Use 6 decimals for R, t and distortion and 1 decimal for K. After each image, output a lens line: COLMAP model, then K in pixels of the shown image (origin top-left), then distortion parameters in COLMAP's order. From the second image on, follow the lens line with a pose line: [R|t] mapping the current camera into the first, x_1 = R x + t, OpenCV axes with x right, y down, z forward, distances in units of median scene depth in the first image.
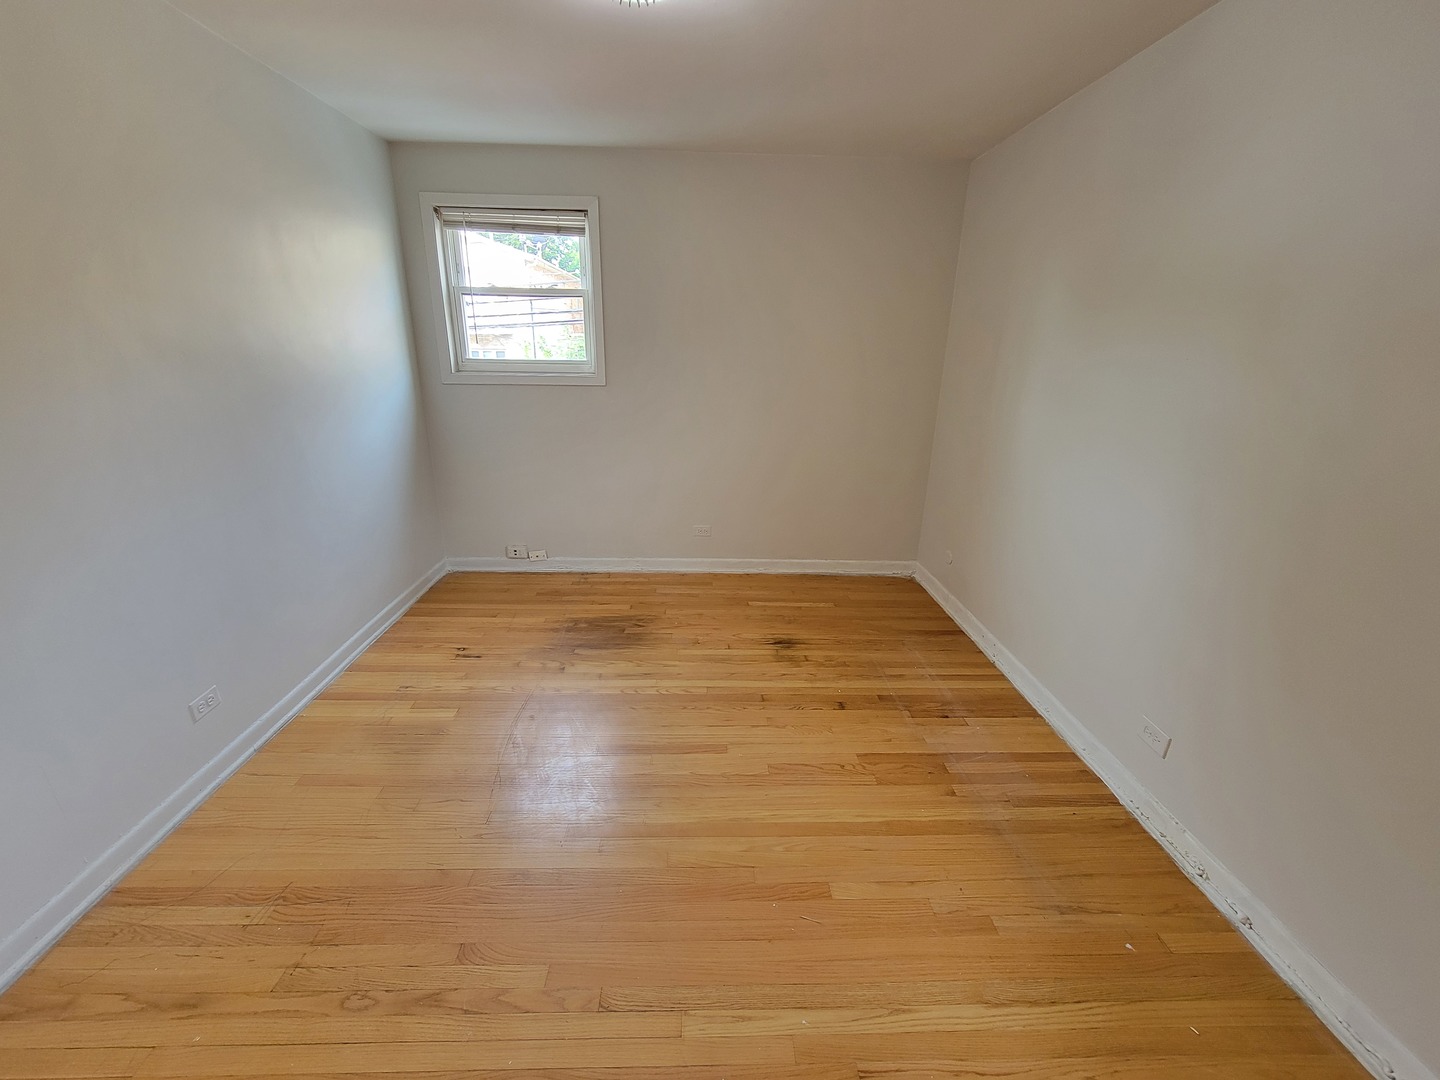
lens RADIAL K [[591.5, 0, 714.5], [0, 591.5, 542.8], [0, 0, 1]] dist [-0.003140, 0.002659]
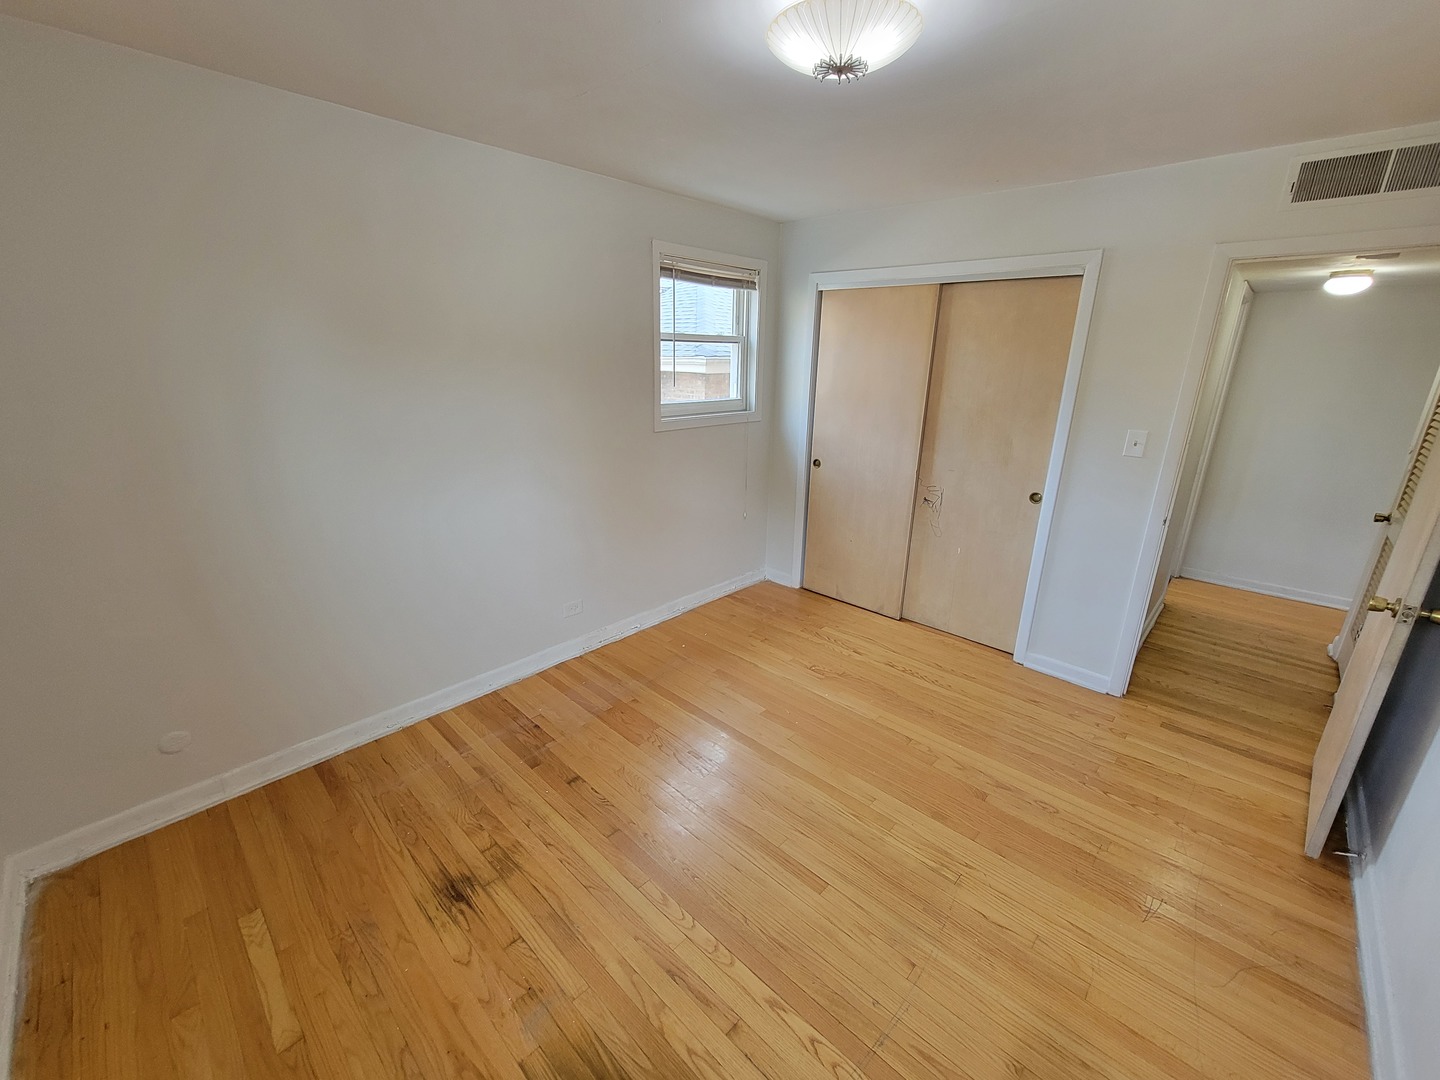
lens RADIAL K [[593.5, 0, 717.6], [0, 593.5, 540.2], [0, 0, 1]] dist [-0.001723, 0.000436]
pose [[-0.705388, -0.242340, 0.666107, -0.394813], [0.206223, 0.828924, 0.519959, -0.395582], [-0.678159, 0.504140, -0.534737, 0.962374]]
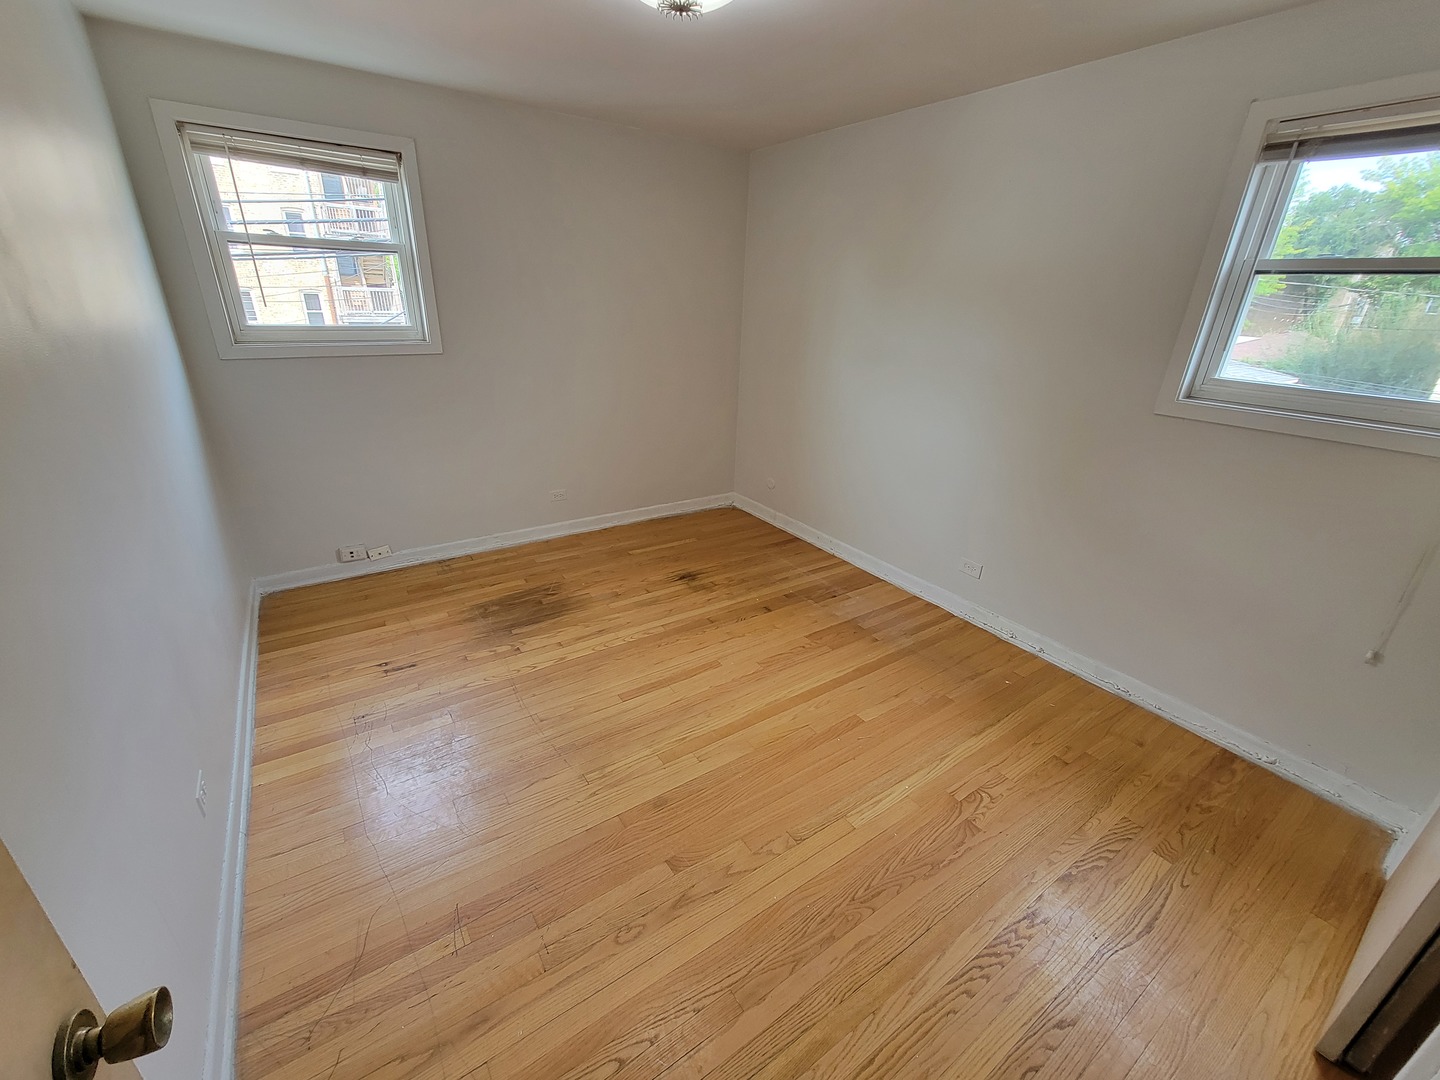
lens RADIAL K [[591.5, 0, 714.5], [0, 591.5, 542.8], [0, 0, 1]] dist [-0.003140, 0.002659]
pose [[0.843977, -0.198922, 0.498129, -0.397812], [0.157582, 0.979661, 0.124226, -0.030217], [-0.512709, -0.026348, 0.858158, -0.013310]]
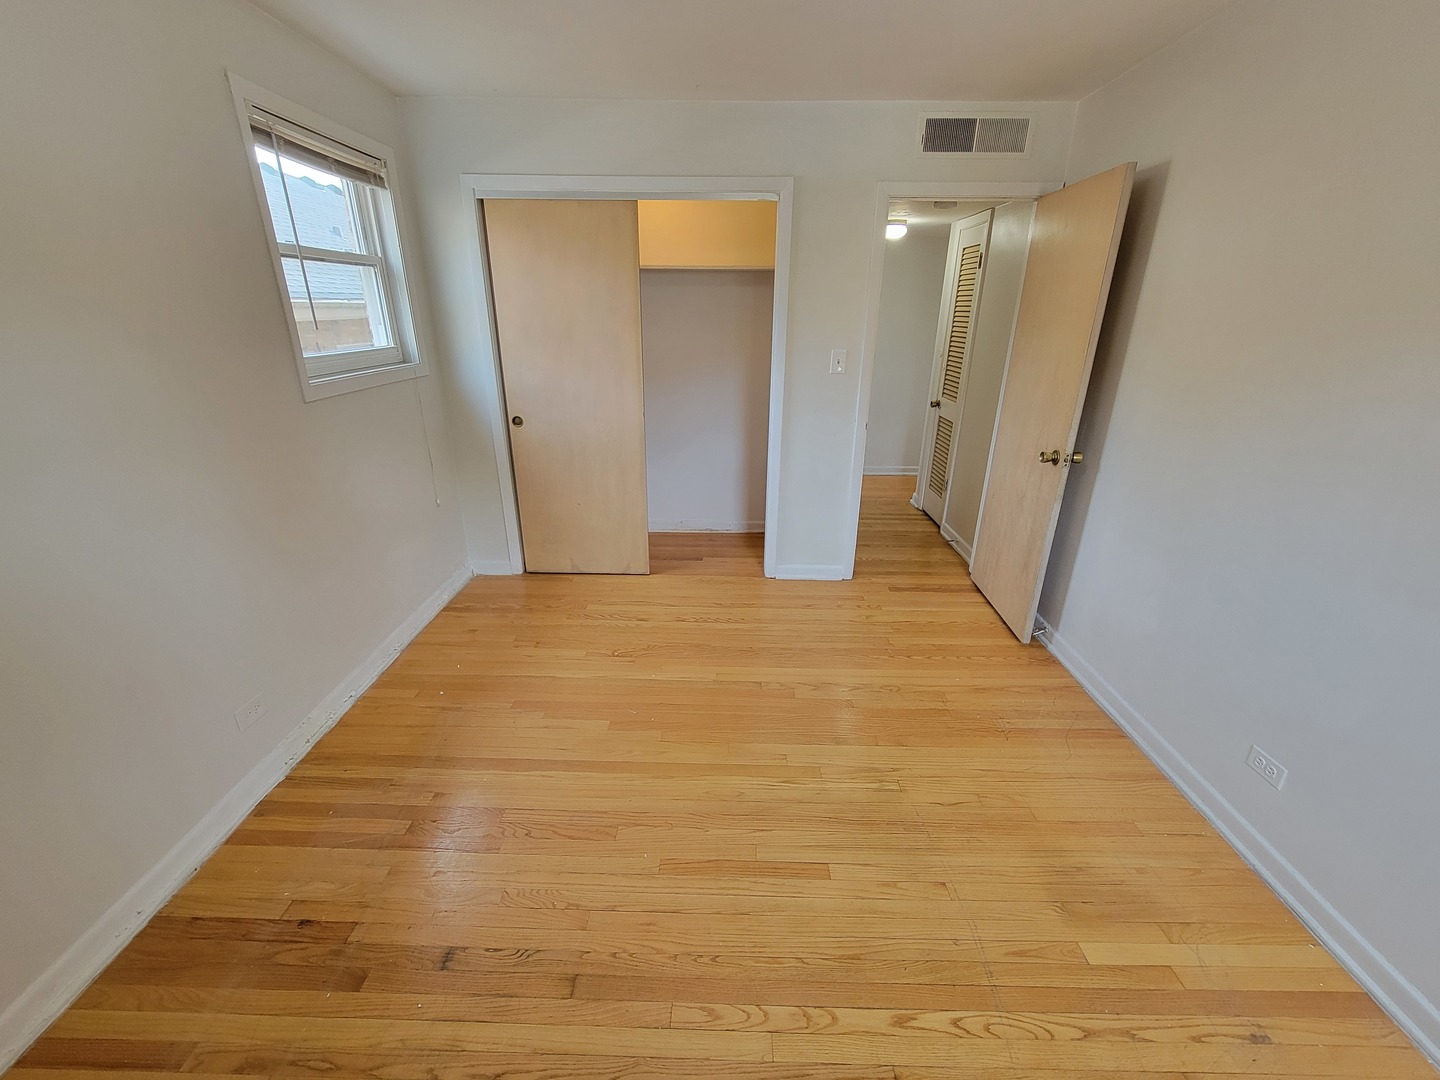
lens RADIAL K [[593.5, 0, 717.6], [0, 593.5, 540.2], [0, 0, 1]] dist [-0.001723, 0.000436]
pose [[-0.998571, -0.041053, 0.034213, -0.046566], [-0.008675, 0.756235, 0.654242, -0.355284], [-0.052732, 0.653010, -0.755511, 0.966039]]
